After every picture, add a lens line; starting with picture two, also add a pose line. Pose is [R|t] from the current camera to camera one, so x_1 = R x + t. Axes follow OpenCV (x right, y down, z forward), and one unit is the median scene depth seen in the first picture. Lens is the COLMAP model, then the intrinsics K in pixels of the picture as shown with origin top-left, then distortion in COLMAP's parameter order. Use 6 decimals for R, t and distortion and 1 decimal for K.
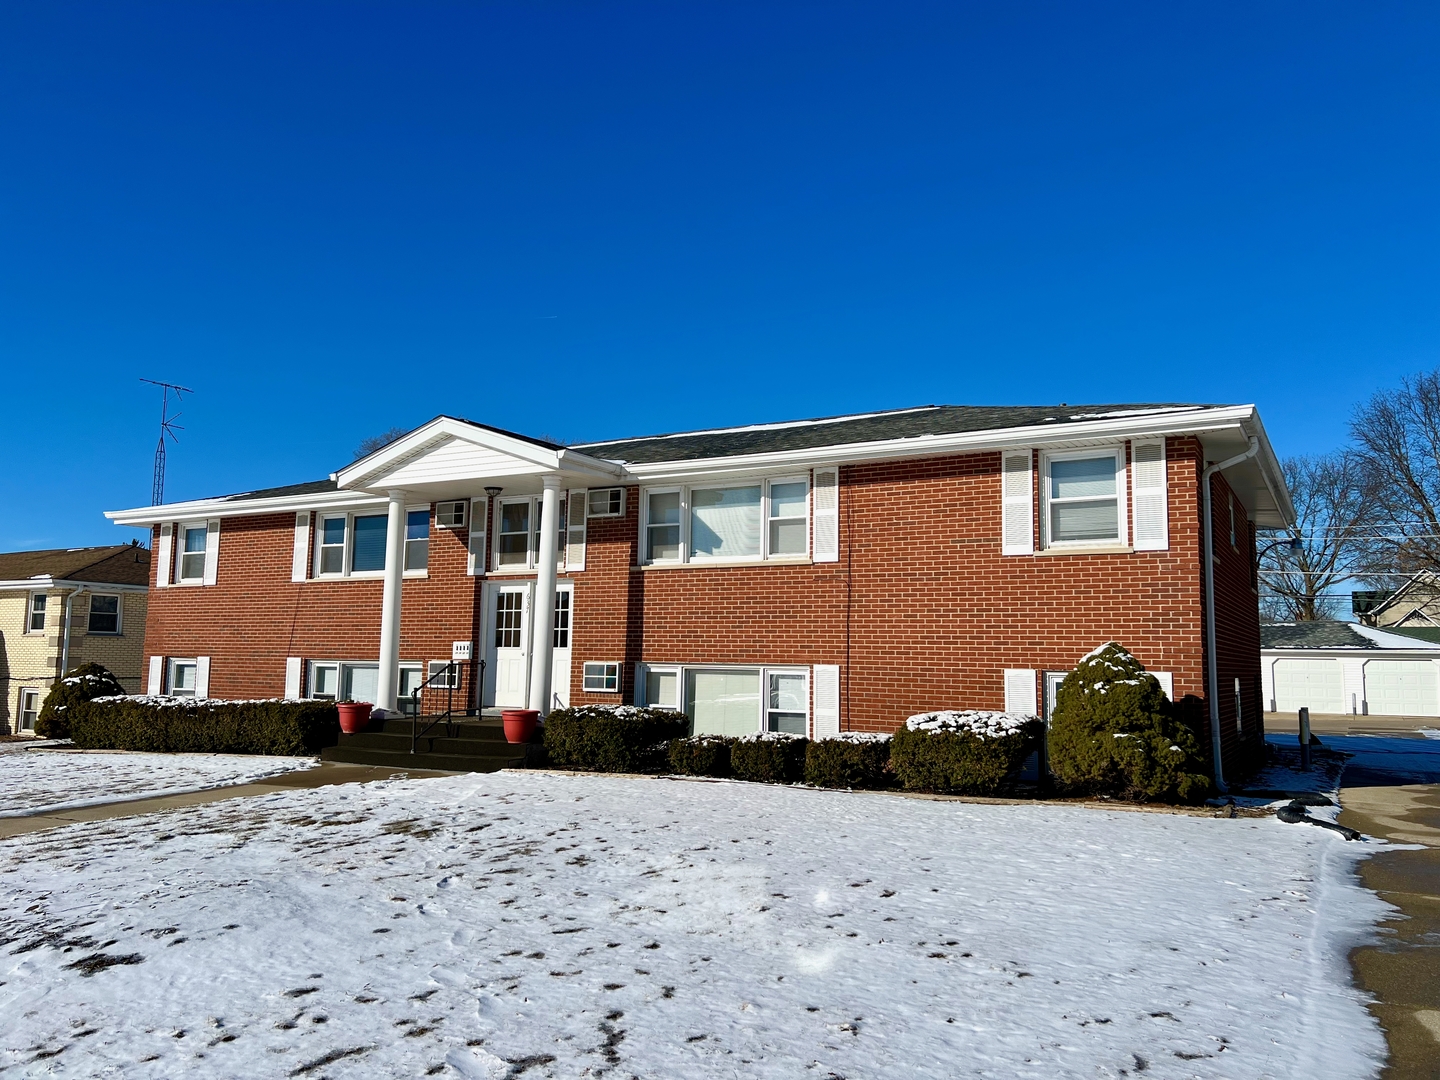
lens RADIAL K [[1078.4, 0, 714.0], [0, 1078.4, 539.8], [0, 0, 1]] dist [0.071541, -0.094443]
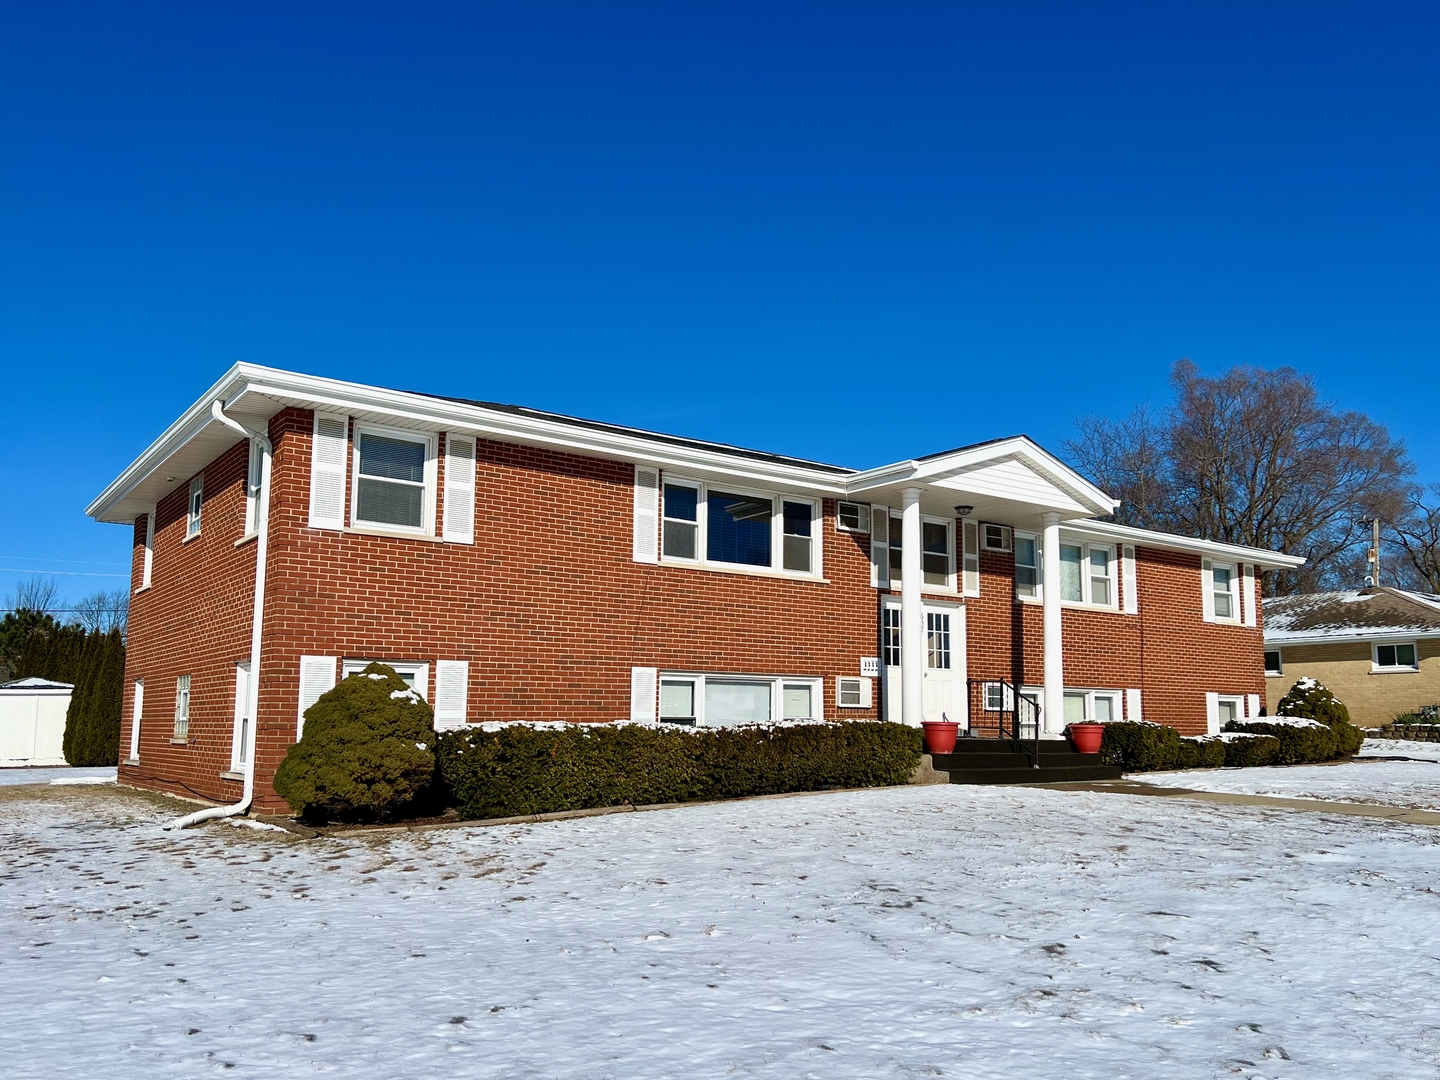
lens RADIAL K [[1182.9, 0, 721.7], [0, 1182.9, 568.8], [0, 0, 1]] dist [0.109146, -0.132029]
pose [[0.376020, 0.077698, 0.923348, -1.165675], [-0.140380, 0.989753, -0.026118, 0.059337], [-0.915916, -0.119799, 0.383074, 0.702655]]
